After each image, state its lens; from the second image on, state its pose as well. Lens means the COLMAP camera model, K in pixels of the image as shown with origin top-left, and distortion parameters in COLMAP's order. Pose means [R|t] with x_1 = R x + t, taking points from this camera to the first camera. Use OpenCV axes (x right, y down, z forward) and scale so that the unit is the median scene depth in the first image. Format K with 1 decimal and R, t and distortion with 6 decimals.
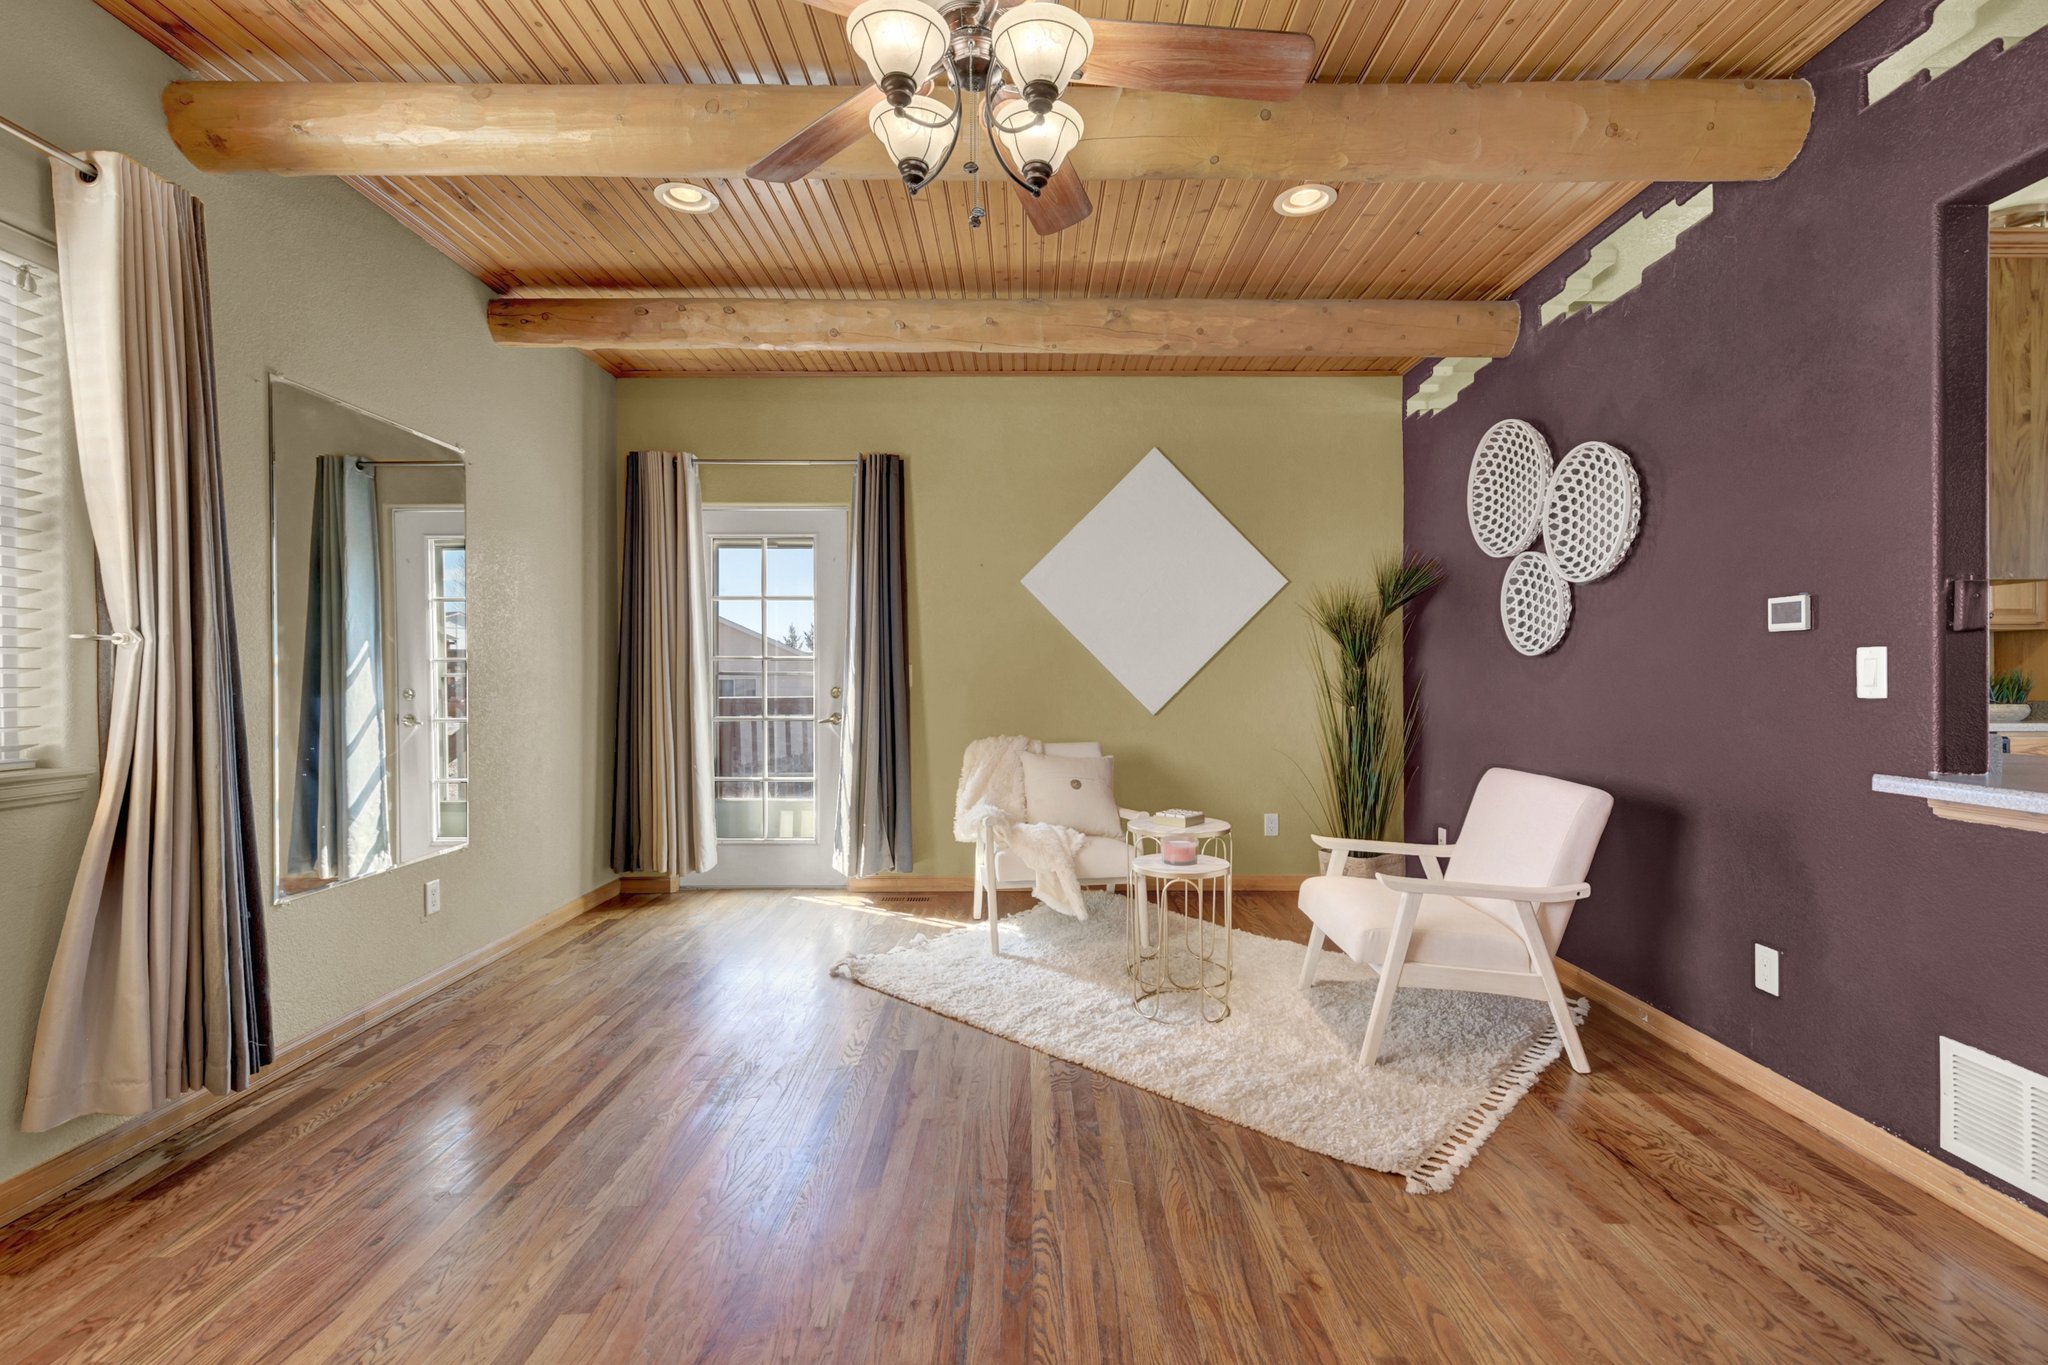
lens RADIAL K [[922.8, 0, 1025.3], [0, 922.8, 675.8], [0, 0, 1]] dist [0.010192, -0.002973]
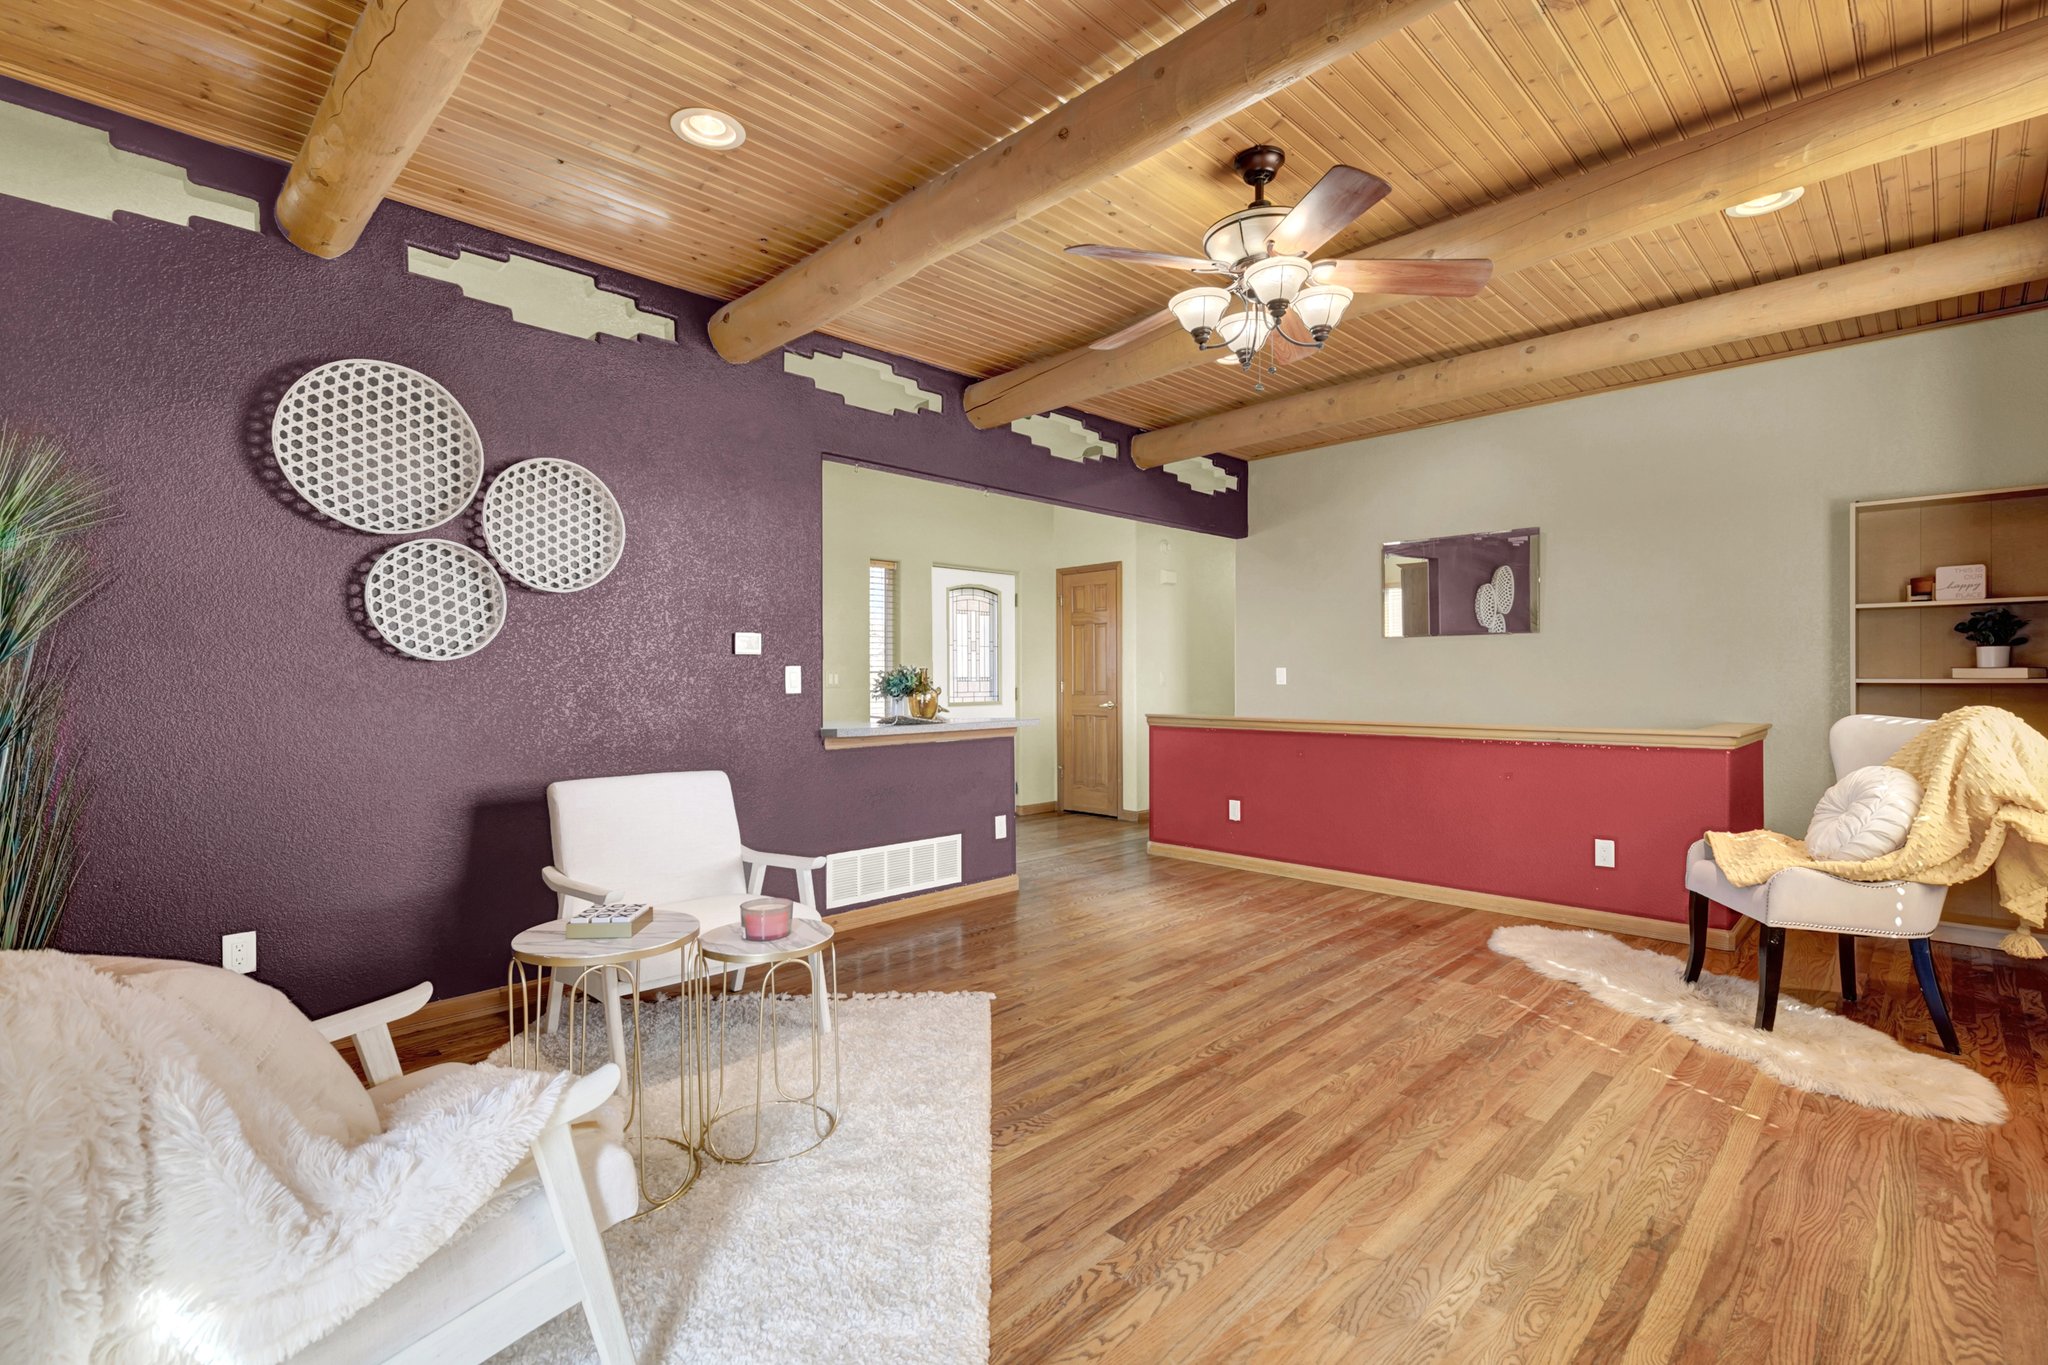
lens RADIAL K [[922.8, 0, 1020.3], [0, 922.8, 681.9], [0, 0, 1]] dist [0.010192, -0.002973]
pose [[-0.704947, 0.000920, 0.709259, -0.504355], [0.004202, 0.999987, 0.002880, -0.001959], [-0.709247, 0.005010, -0.704942, 1.382441]]
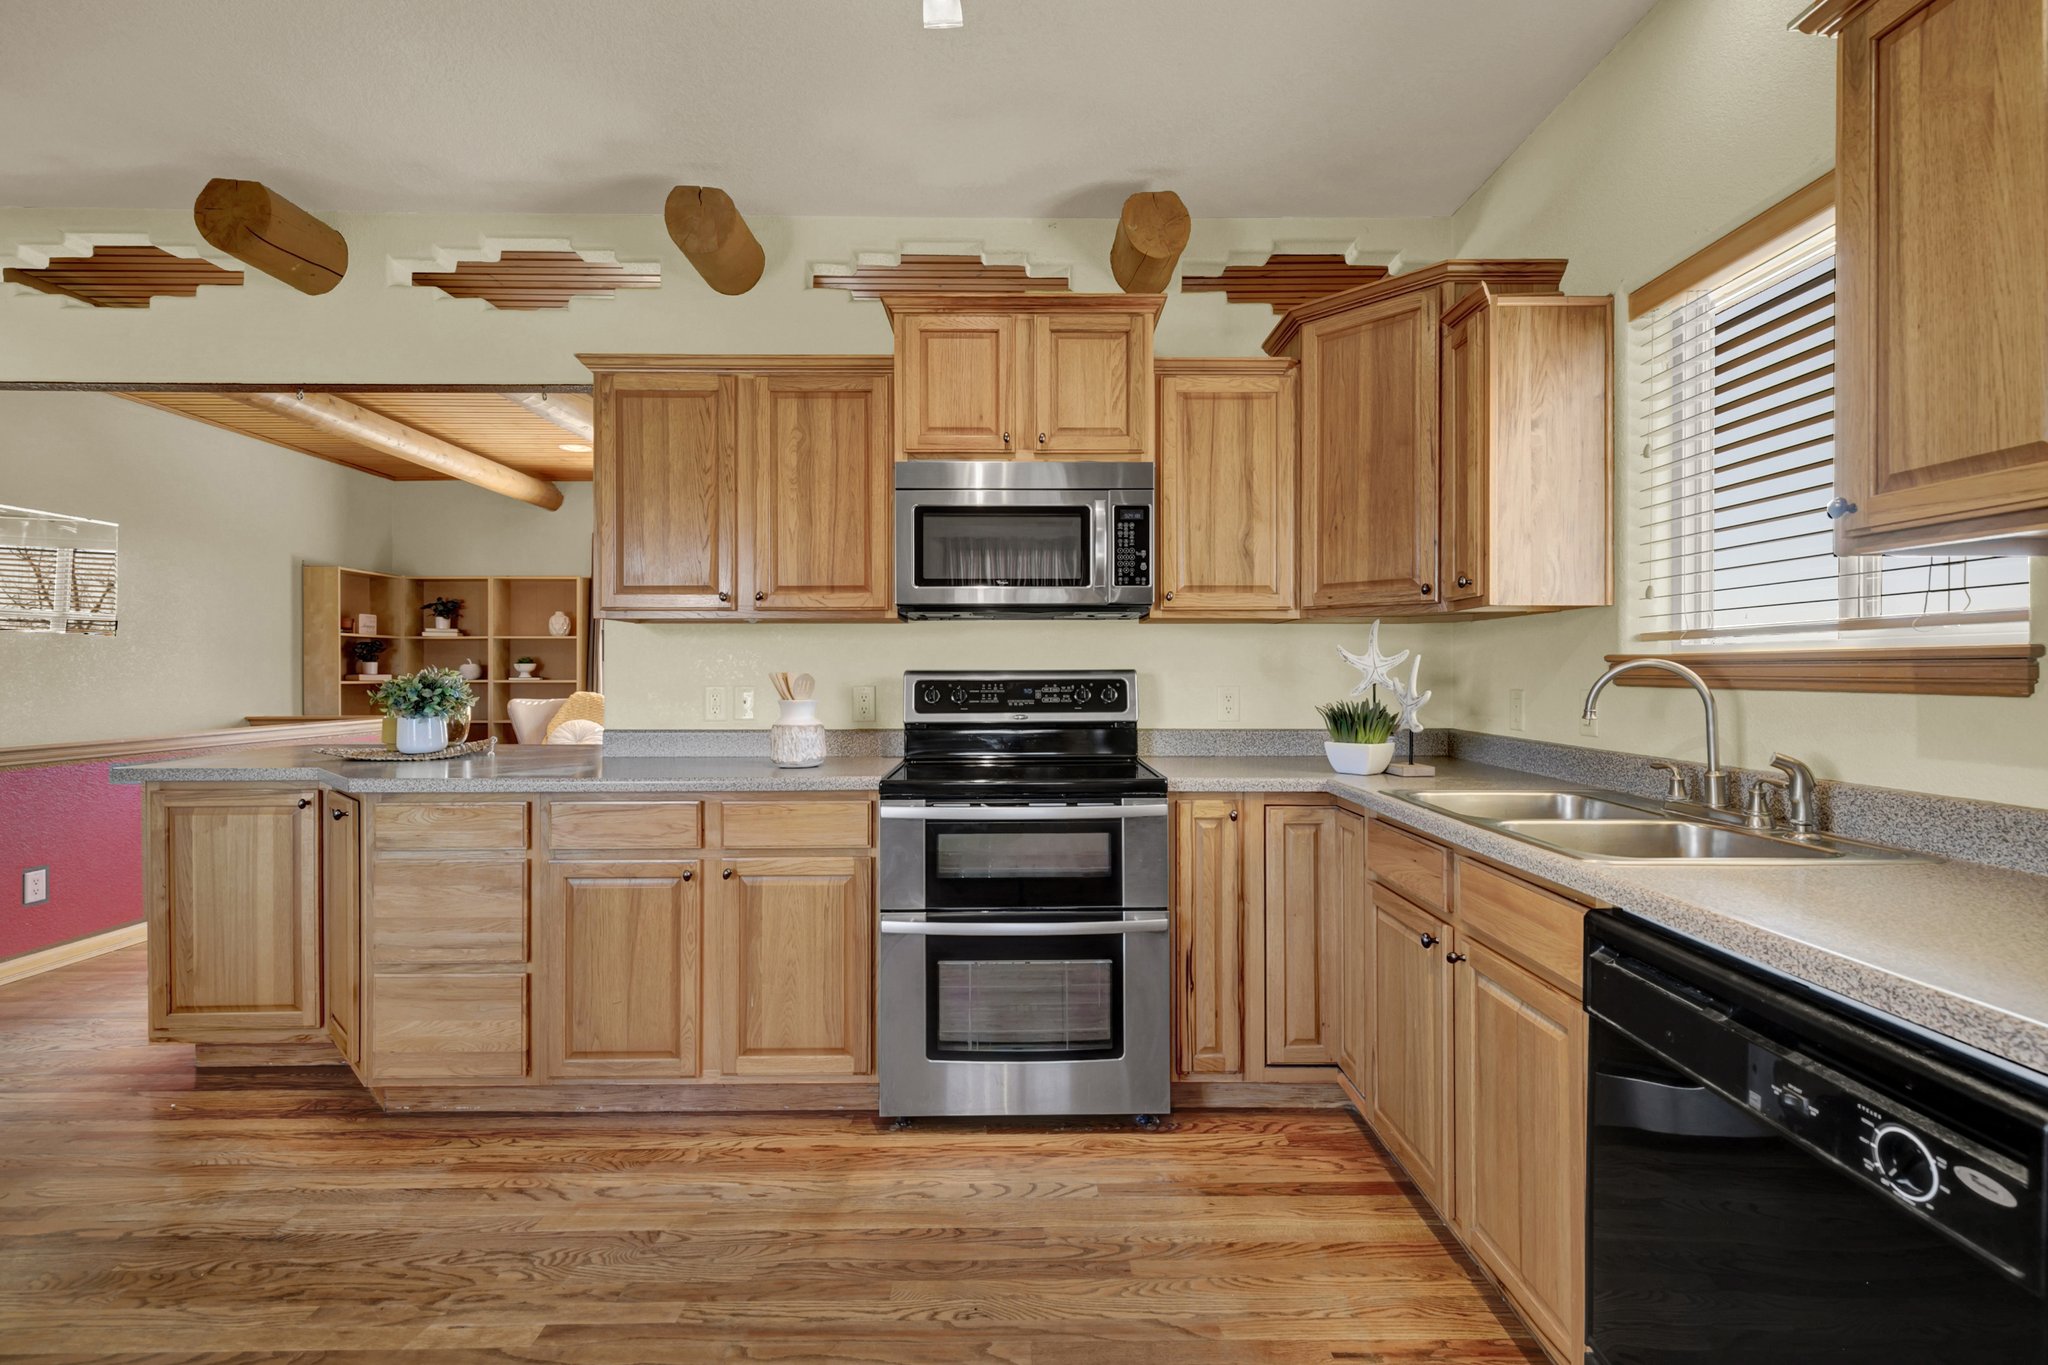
lens RADIAL K [[922.8, 0, 1033.3], [0, 922.8, 671.7], [0, 0, 1]] dist [0.010192, -0.002973]
pose [[0.011377, 0.001536, -0.999934, 1.679672], [-0.001414, 0.999998, 0.001520, -0.023147], [0.999934, 0.001397, 0.011379, 1.105827]]
